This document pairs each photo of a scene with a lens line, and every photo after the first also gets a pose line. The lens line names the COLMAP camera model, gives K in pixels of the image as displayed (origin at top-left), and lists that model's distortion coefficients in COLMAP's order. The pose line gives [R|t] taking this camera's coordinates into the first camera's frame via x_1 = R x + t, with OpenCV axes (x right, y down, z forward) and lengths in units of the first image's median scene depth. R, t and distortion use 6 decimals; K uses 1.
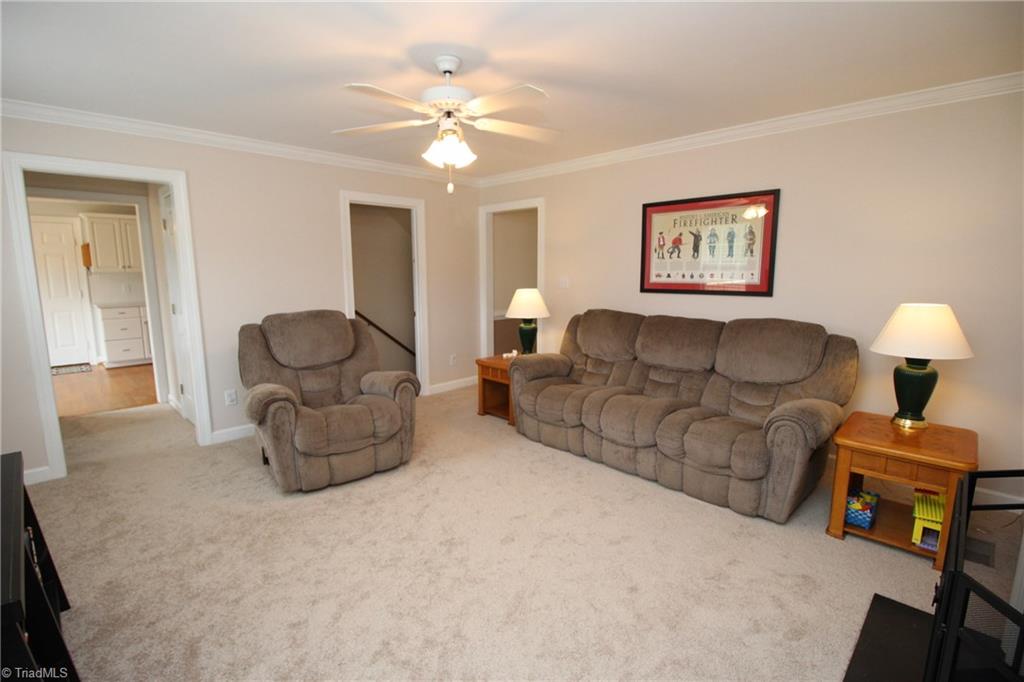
lens RADIAL K [[472.3, 0, 503.1], [0, 472.3, 341.1], [0, 0, 1]] dist [-0.001493, -0.012159]
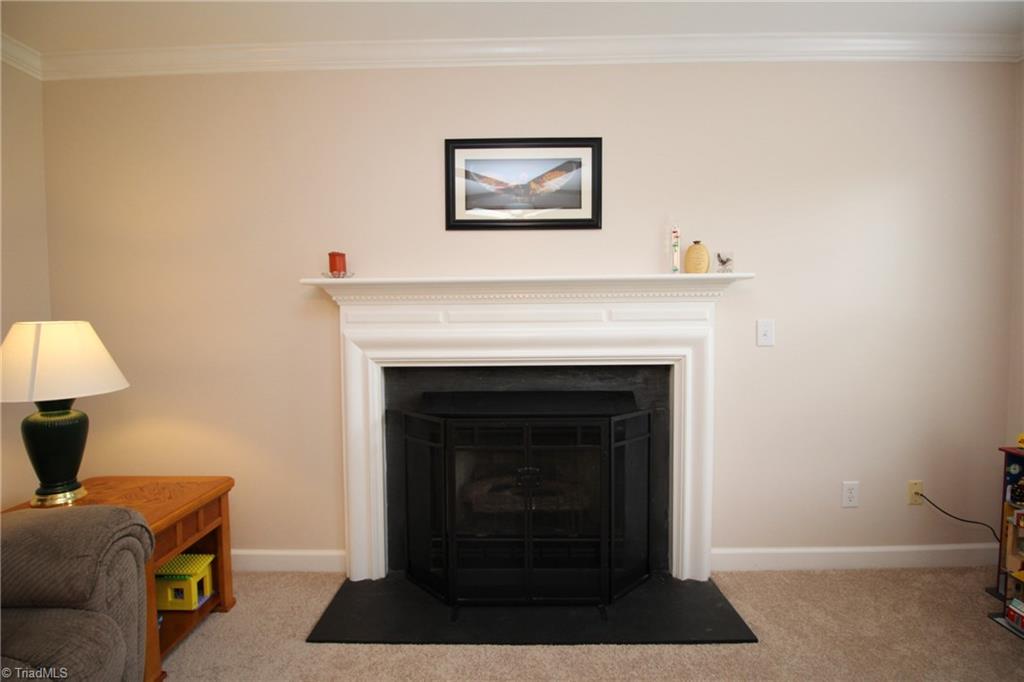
lens RADIAL K [[472.3, 0, 503.1], [0, 472.3, 341.1], [0, 0, 1]] dist [-0.001493, -0.012159]
pose [[-0.700973, -0.028187, 0.712631, -0.038478], [0.112211, 0.982414, 0.149234, -0.051682], [-0.704305, 0.184574, -0.685483, 0.652008]]
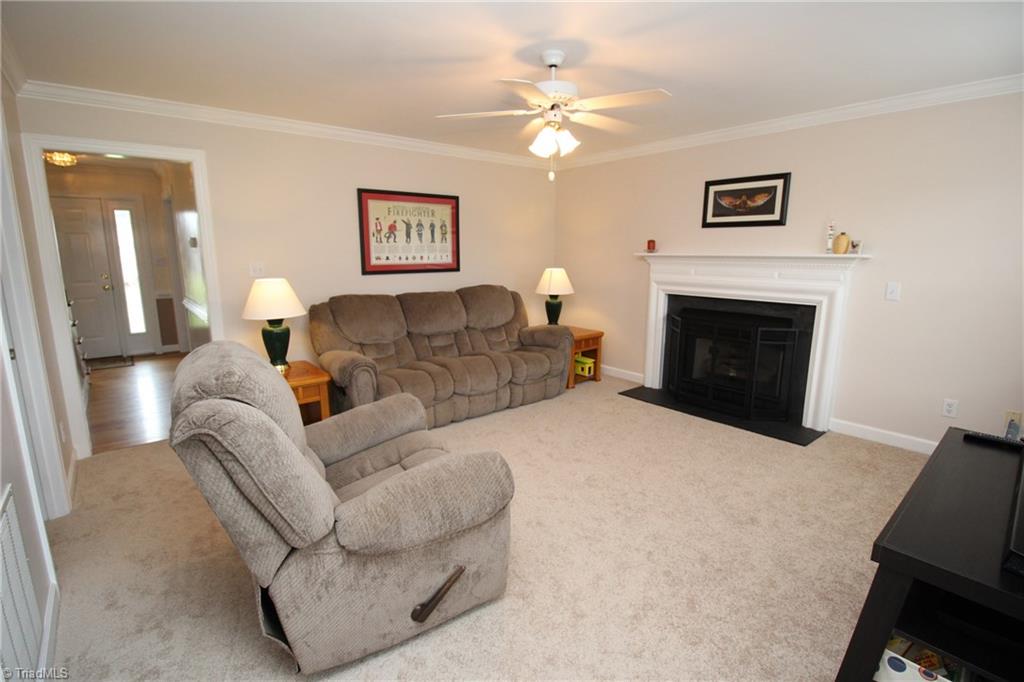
lens RADIAL K [[472.3, 0, 503.1], [0, 472.3, 341.1], [0, 0, 1]] dist [-0.001493, -0.012159]
pose [[0.089884, -0.190931, 0.977480, -0.793106], [0.145524, 0.973437, 0.176760, -0.111265], [-0.985263, 0.126359, 0.115282, 0.662288]]
